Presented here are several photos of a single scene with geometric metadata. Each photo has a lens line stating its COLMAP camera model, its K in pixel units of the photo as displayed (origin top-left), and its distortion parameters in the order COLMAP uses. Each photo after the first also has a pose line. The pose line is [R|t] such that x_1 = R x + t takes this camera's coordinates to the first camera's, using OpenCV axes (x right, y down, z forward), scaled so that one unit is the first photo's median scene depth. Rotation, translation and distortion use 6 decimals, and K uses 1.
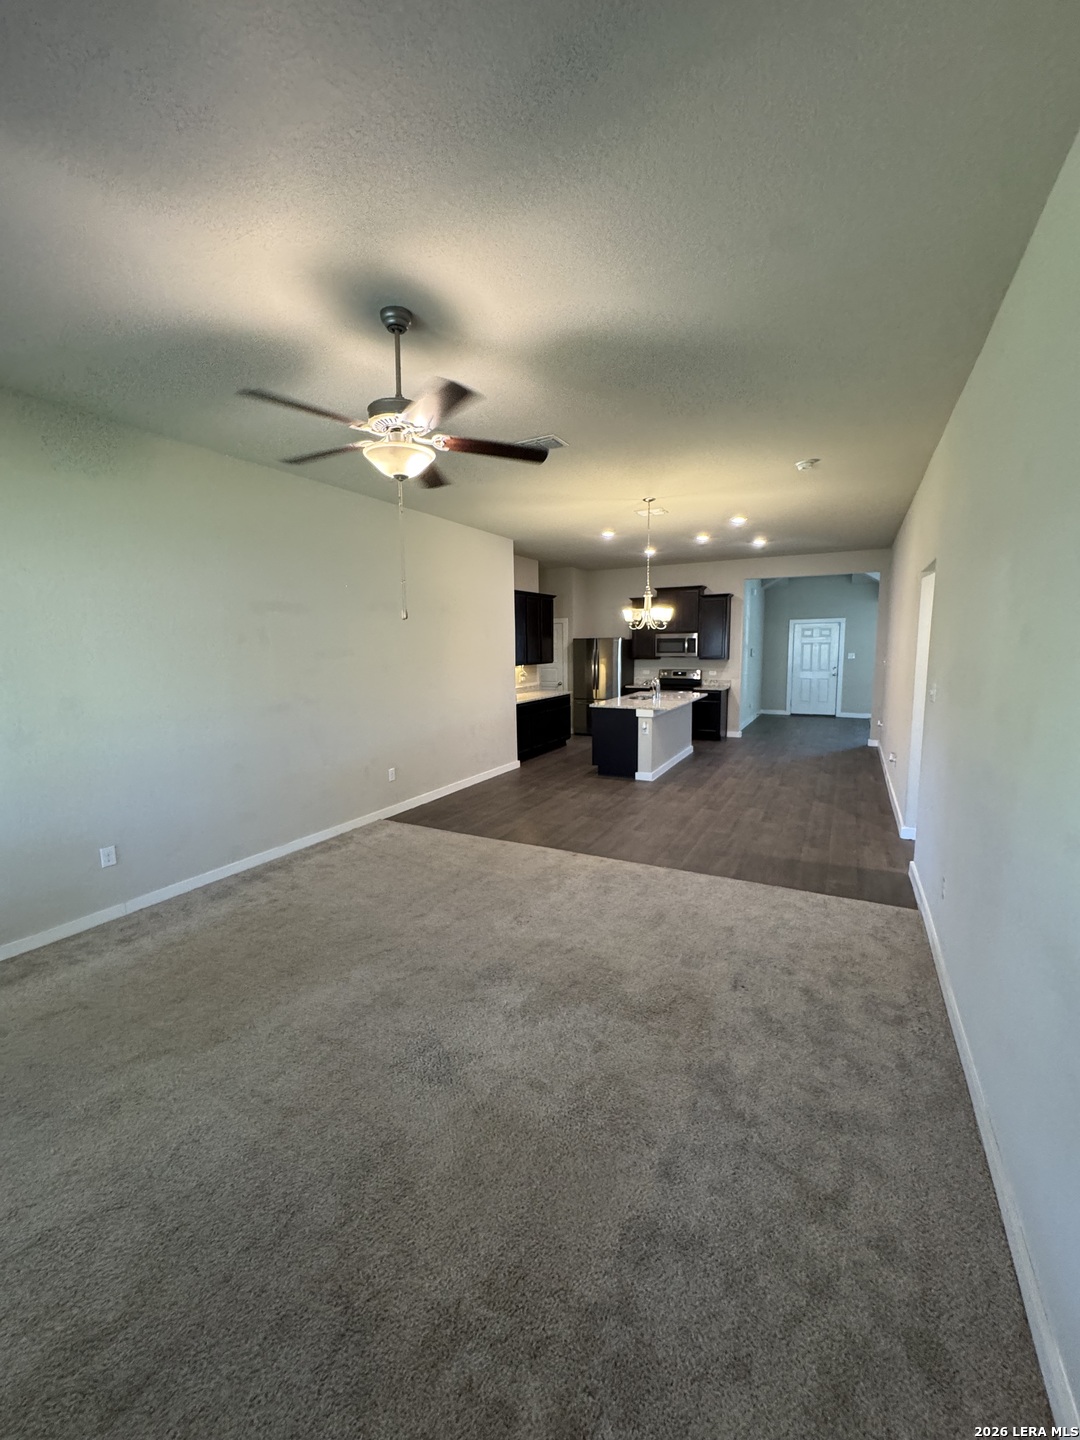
lens RADIAL K [[576.6, 0, 541.3], [0, 576.6, 720.9], [0, 0, 1]] dist [-0.000956, -0.000107]
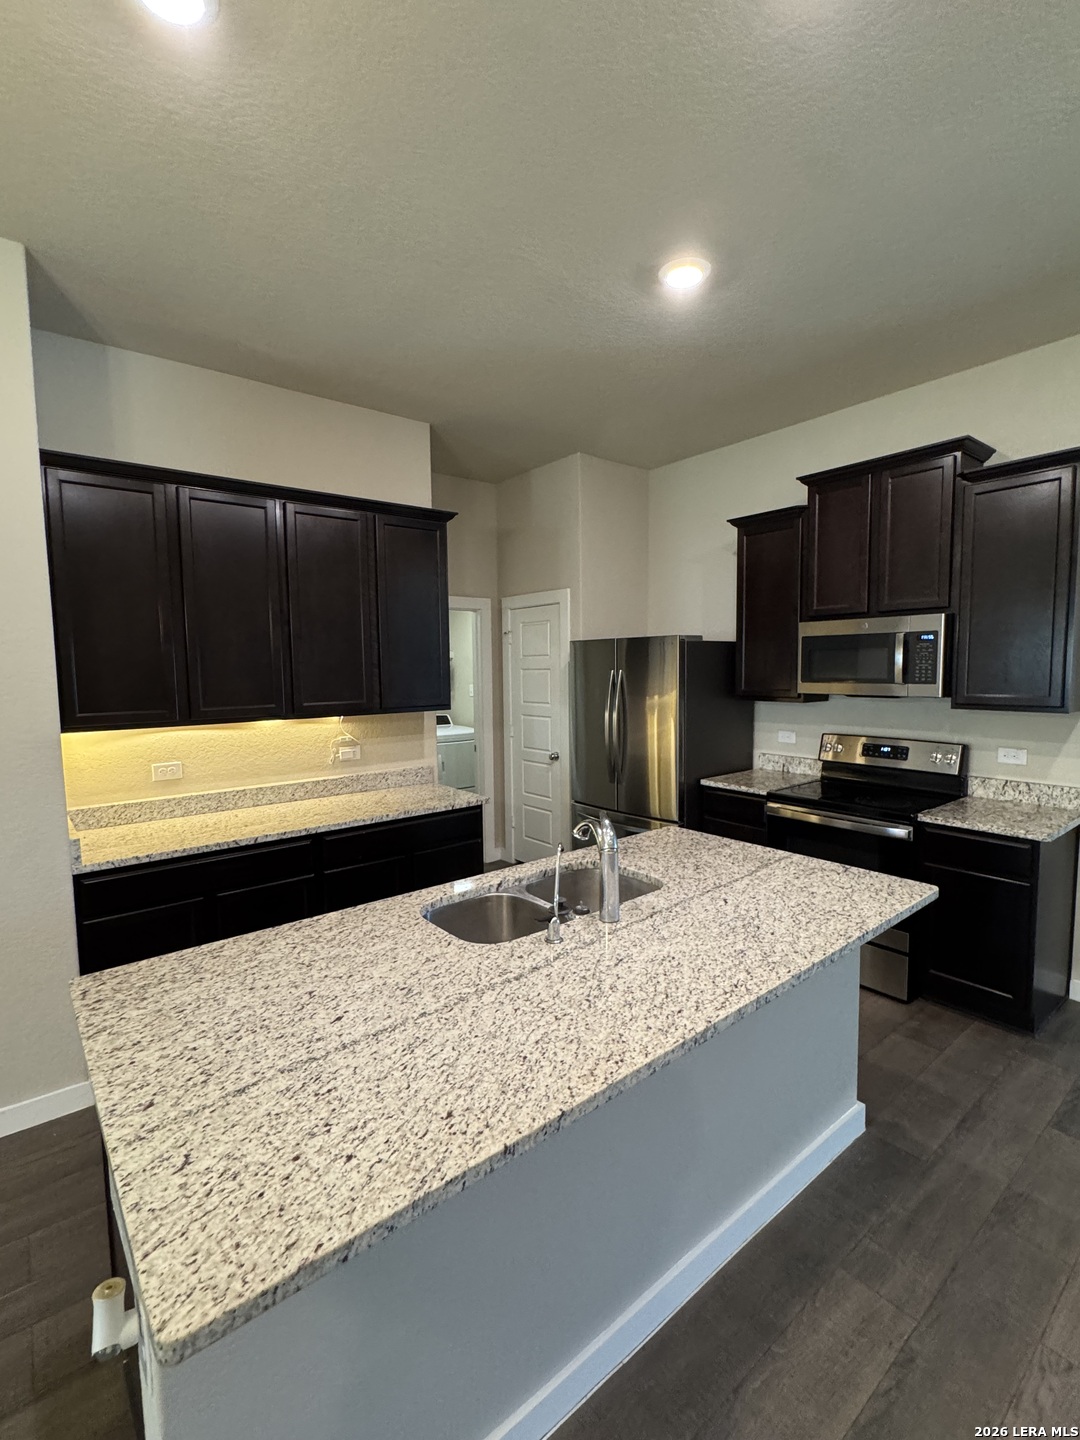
lens RADIAL K [[661.2, 0, 540.0], [0, 661.2, 720.0], [0, 0, 1]] dist [-0.000778, 0.000405]
pose [[0.923301, 0.033724, -0.382594, 0.213036], [-0.048853, 0.998358, -0.029895, -0.082148], [0.380958, 0.046293, 0.923433, 0.630339]]
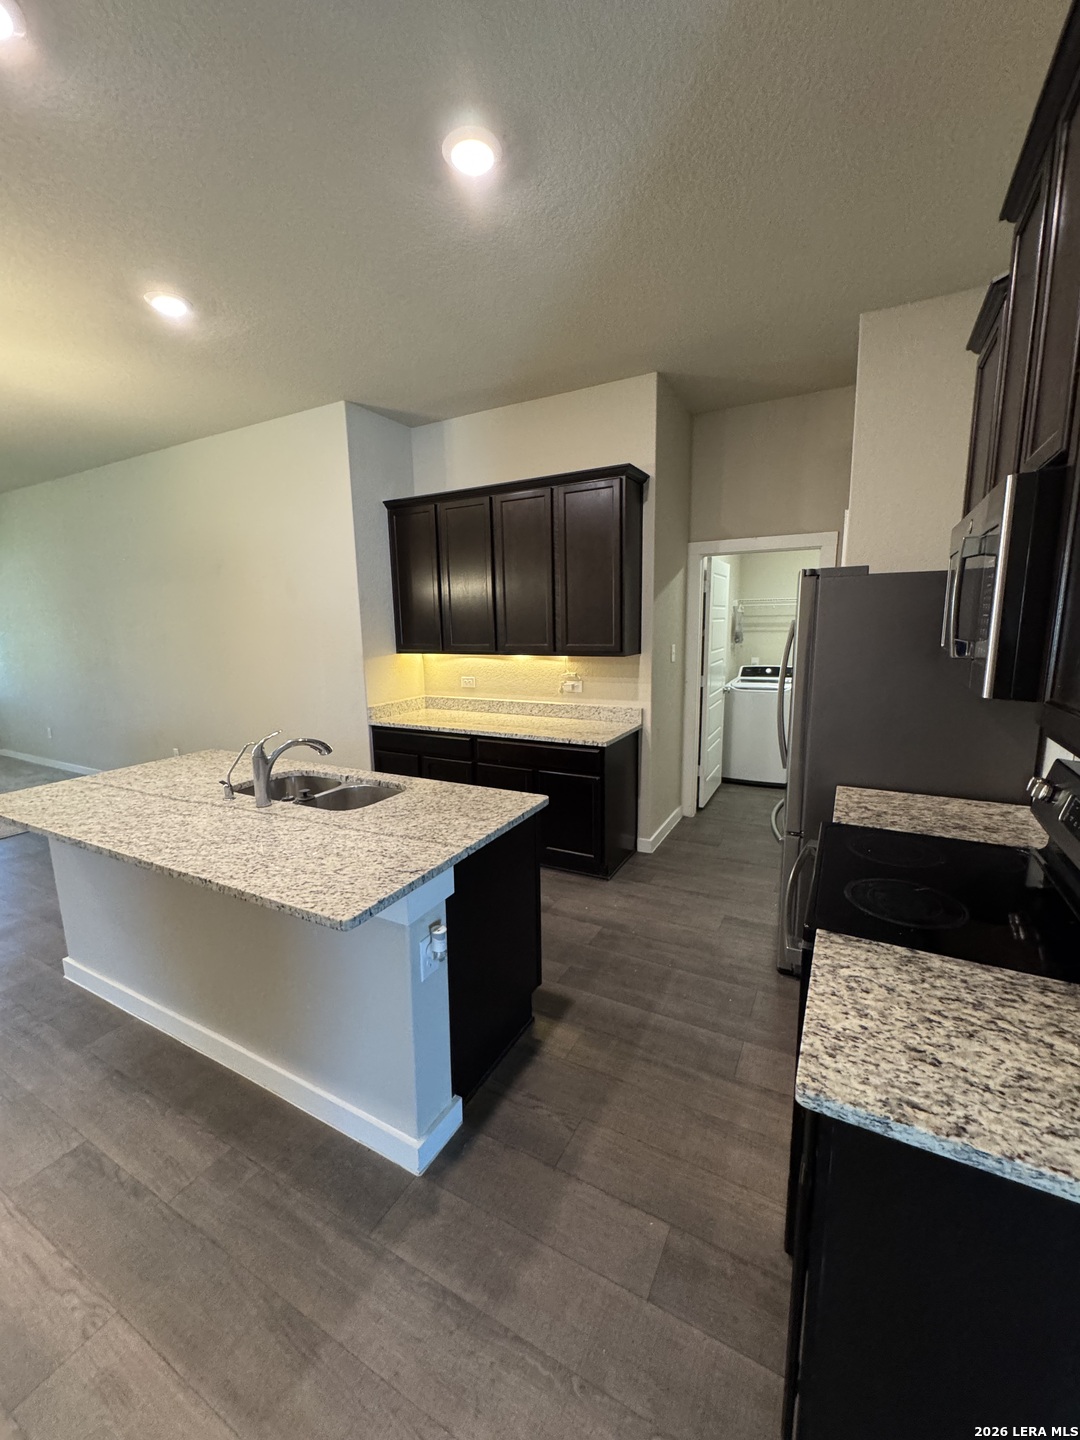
lens RADIAL K [[576.6, 0, 541.3], [0, 576.6, 720.9], [0, 0, 1]] dist [-0.000956, -0.000107]
pose [[-0.003924, 0.185403, -0.982655, 0.376251], [-0.110531, 0.976561, 0.184695, -0.118495], [0.993865, 0.109338, 0.016661, 0.911108]]
